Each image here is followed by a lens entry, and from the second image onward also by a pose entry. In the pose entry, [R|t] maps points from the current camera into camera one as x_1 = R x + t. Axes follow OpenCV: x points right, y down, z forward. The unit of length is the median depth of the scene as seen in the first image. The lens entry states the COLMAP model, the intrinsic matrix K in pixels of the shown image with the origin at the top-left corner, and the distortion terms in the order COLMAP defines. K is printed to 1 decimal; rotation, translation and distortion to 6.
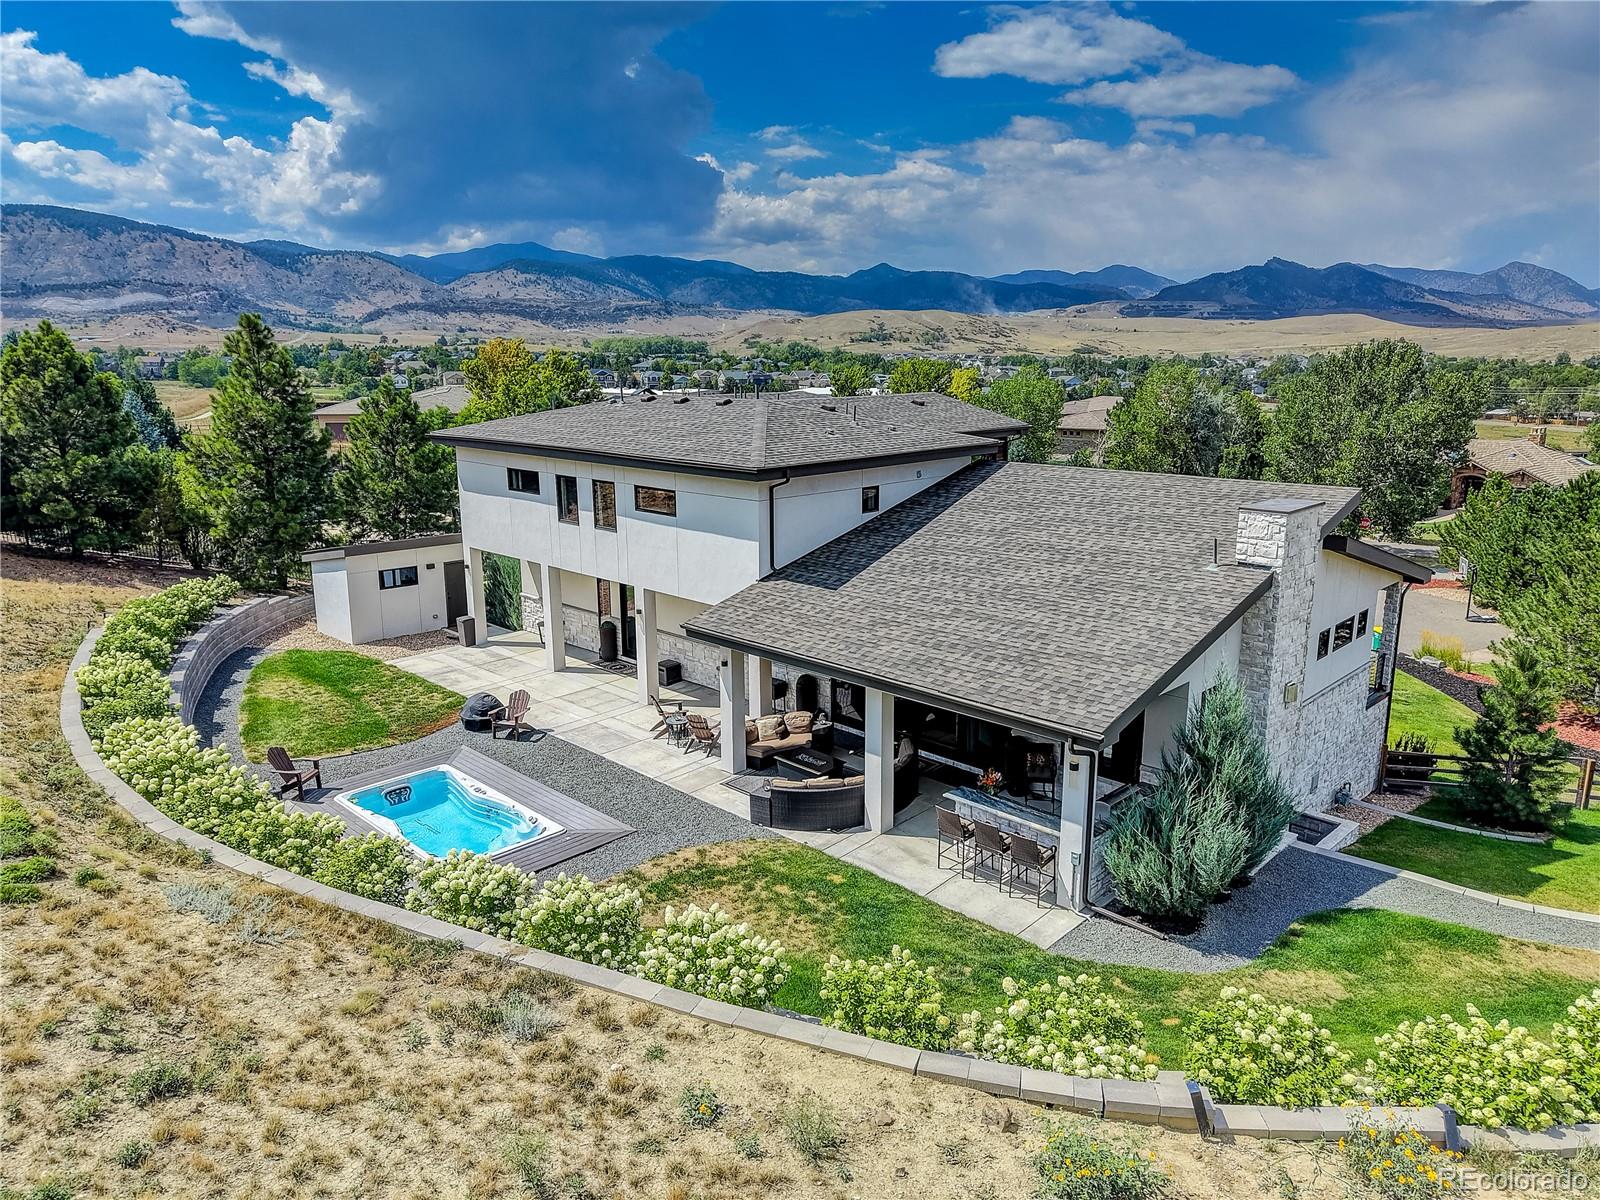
lens RADIAL K [[1075.8, 0, 807.3], [0, 1075.8, 585.4], [0, 0, 1]] dist [0.044594, -0.003434]
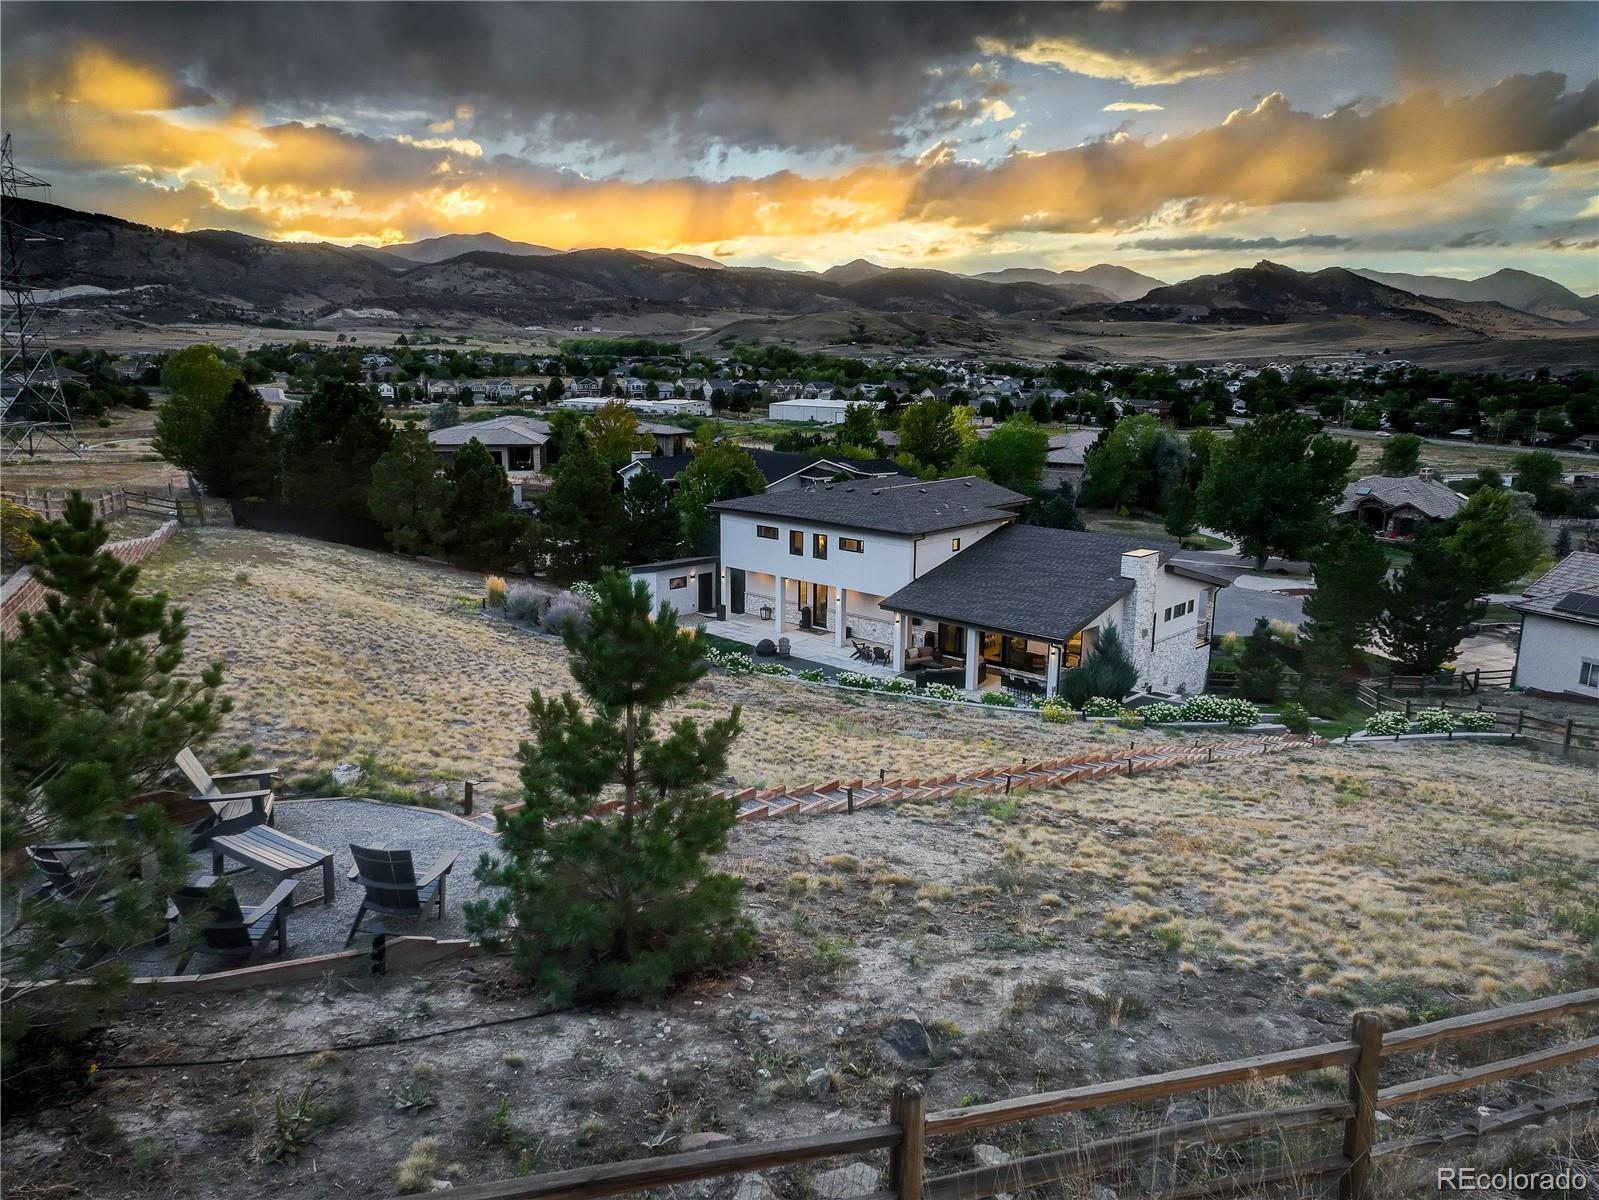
lens RADIAL K [[1133.7, 0, 799.5], [0, 1133.7, 600.0], [0, 0, 1]] dist [0.003225, 0.030934]
pose [[0.999835, 0.004284, 0.017658, -0.208040], [-0.004336, 0.999986, 0.002885, 0.014652], [-0.017646, -0.002961, 0.999840, -0.866561]]
